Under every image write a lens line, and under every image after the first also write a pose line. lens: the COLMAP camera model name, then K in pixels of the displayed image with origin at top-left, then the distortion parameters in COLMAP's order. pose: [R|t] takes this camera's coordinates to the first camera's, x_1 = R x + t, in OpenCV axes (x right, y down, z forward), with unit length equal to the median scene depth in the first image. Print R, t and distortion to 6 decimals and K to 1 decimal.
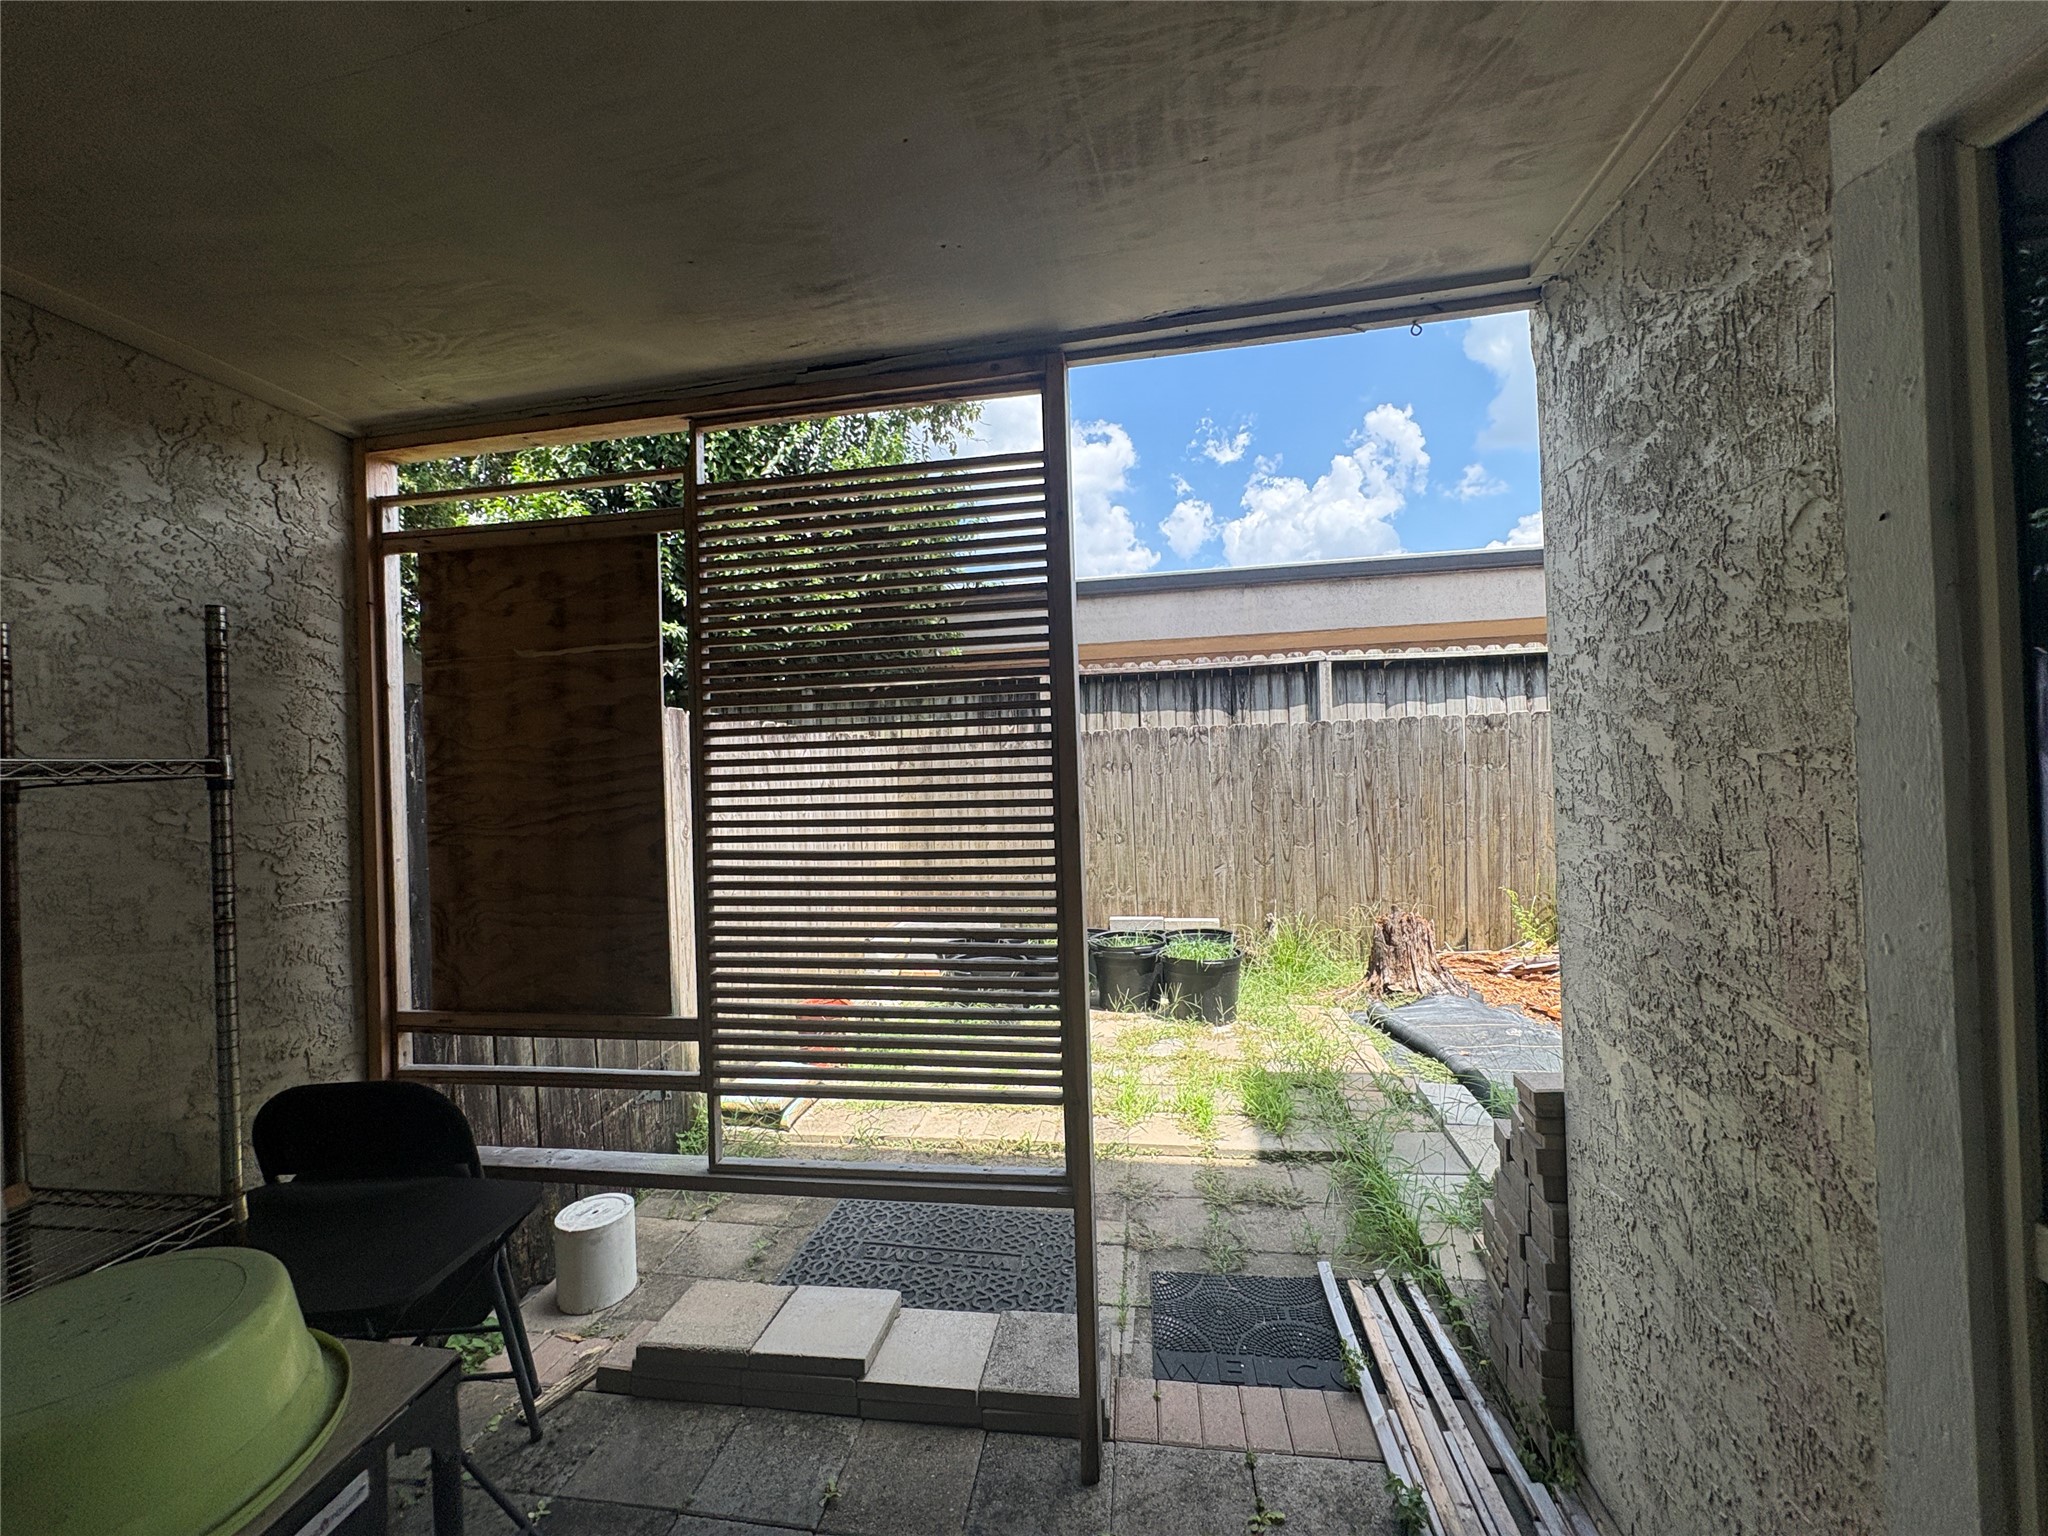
lens RADIAL K [[807.3, 0, 1025.9], [0, 807.3, 765.0], [0, 0, 1]] dist [-0.001293, 0.000014]
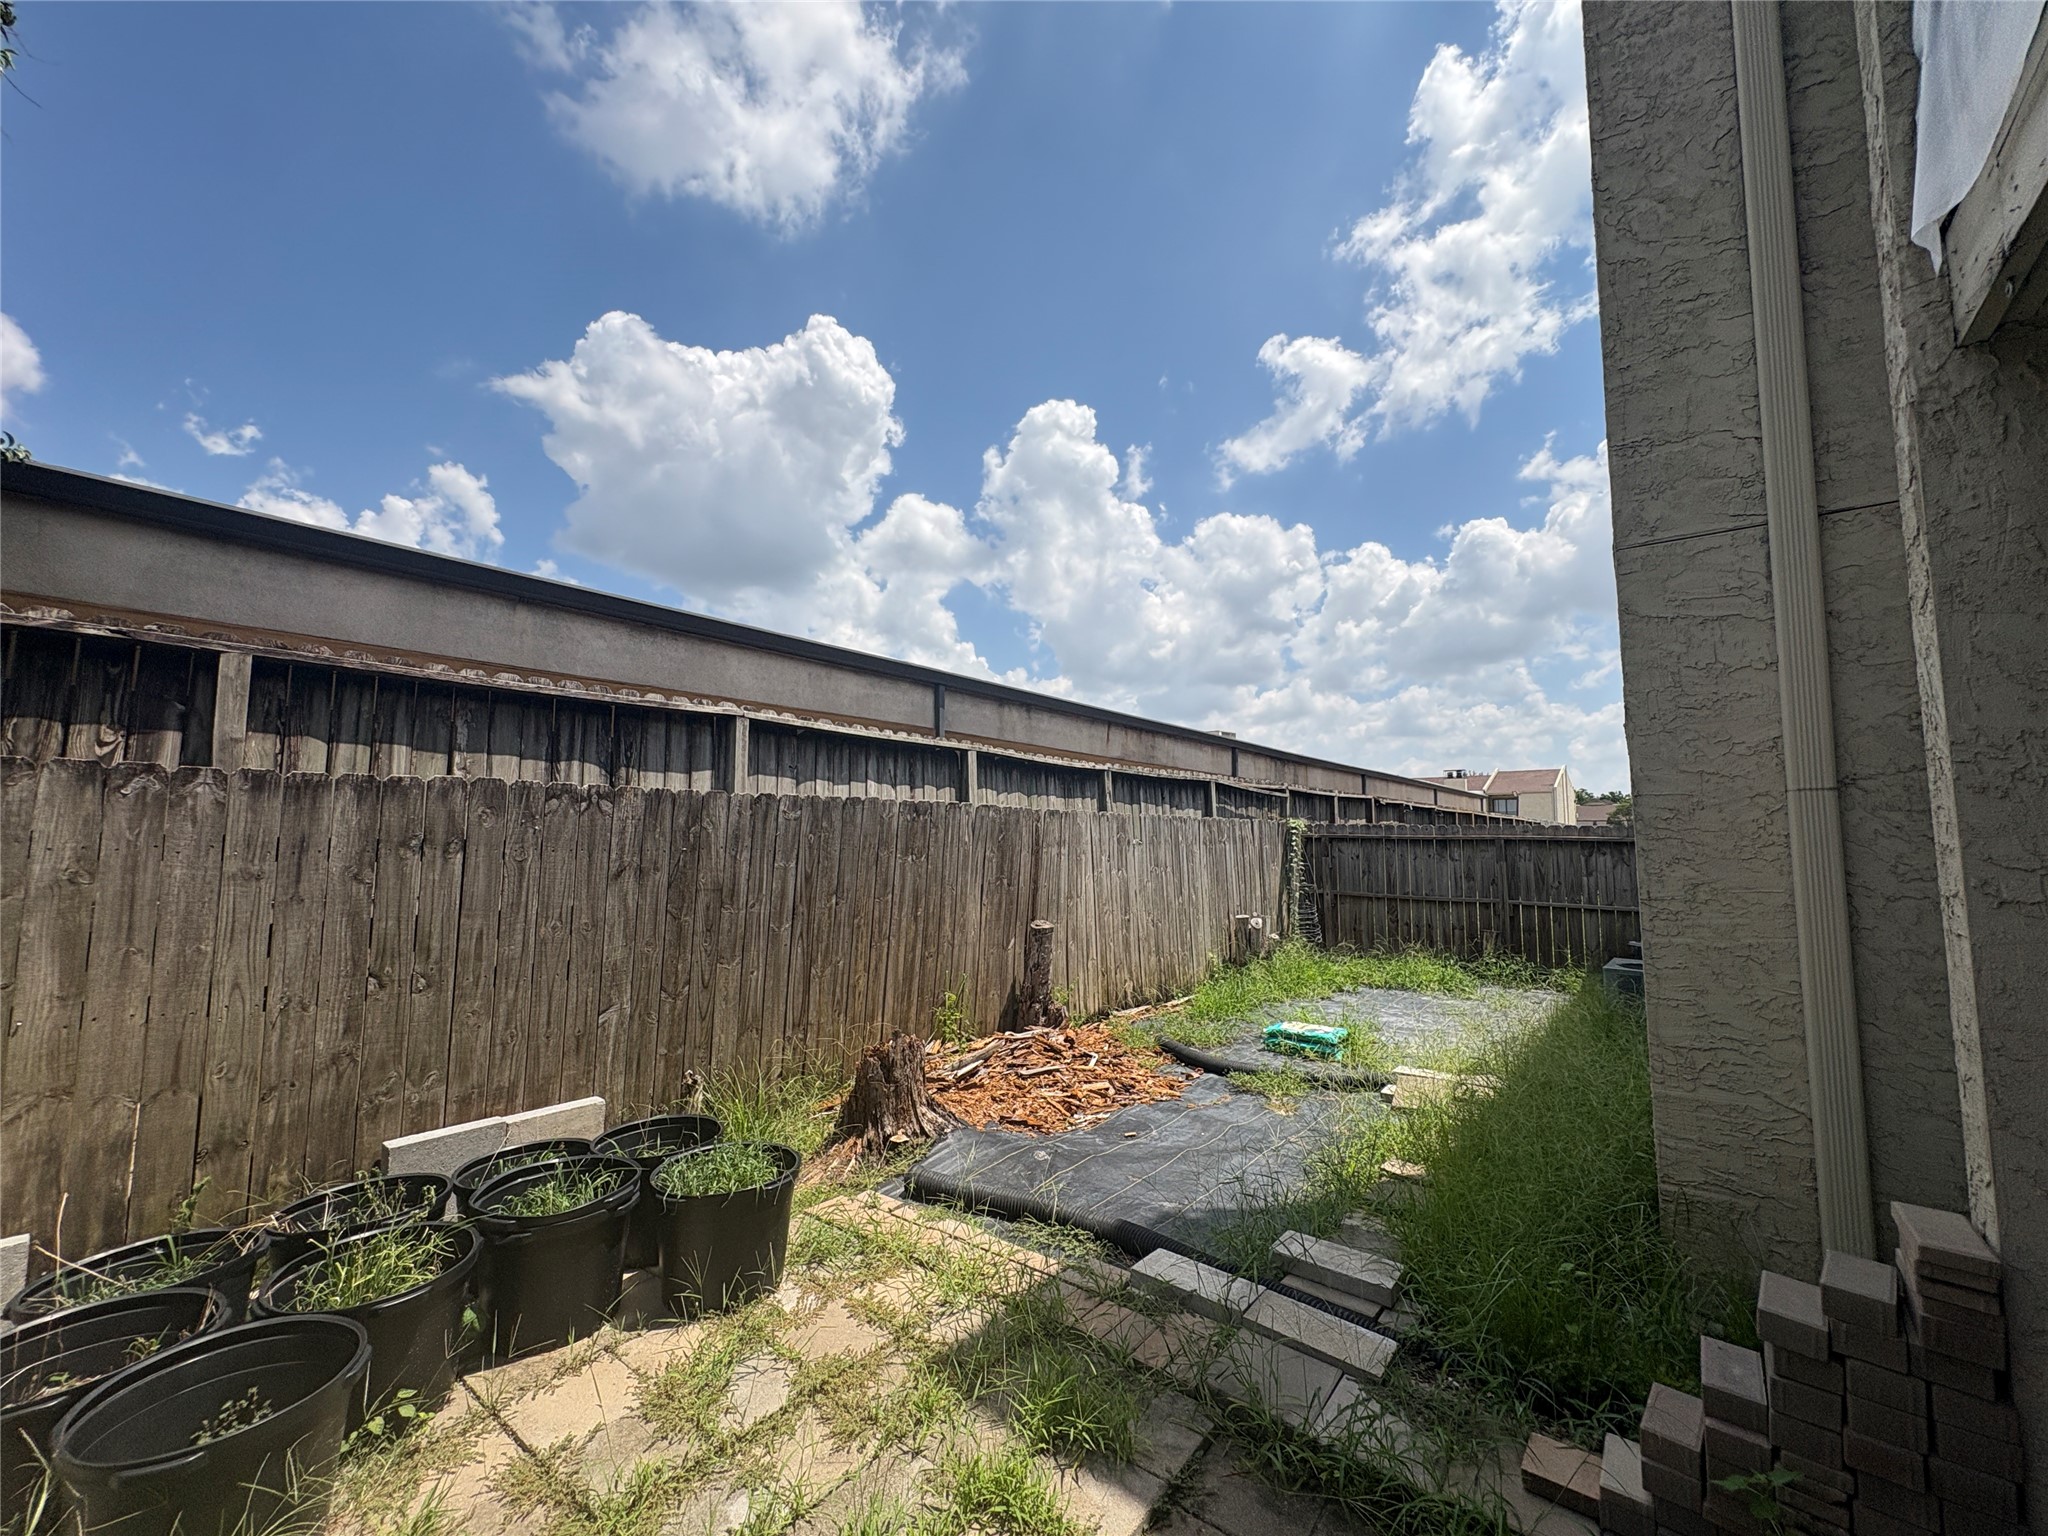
lens RADIAL K [[813.5, 0, 1024.4], [0, 813.5, 764.4], [0, 0, 1]] dist [-0.001305, 0.000506]
pose [[0.501943, 0.115625, 0.857137, -0.163540], [-0.015034, 0.992040, -0.125019, 0.010205], [-0.864770, 0.049867, 0.499686, 0.391597]]
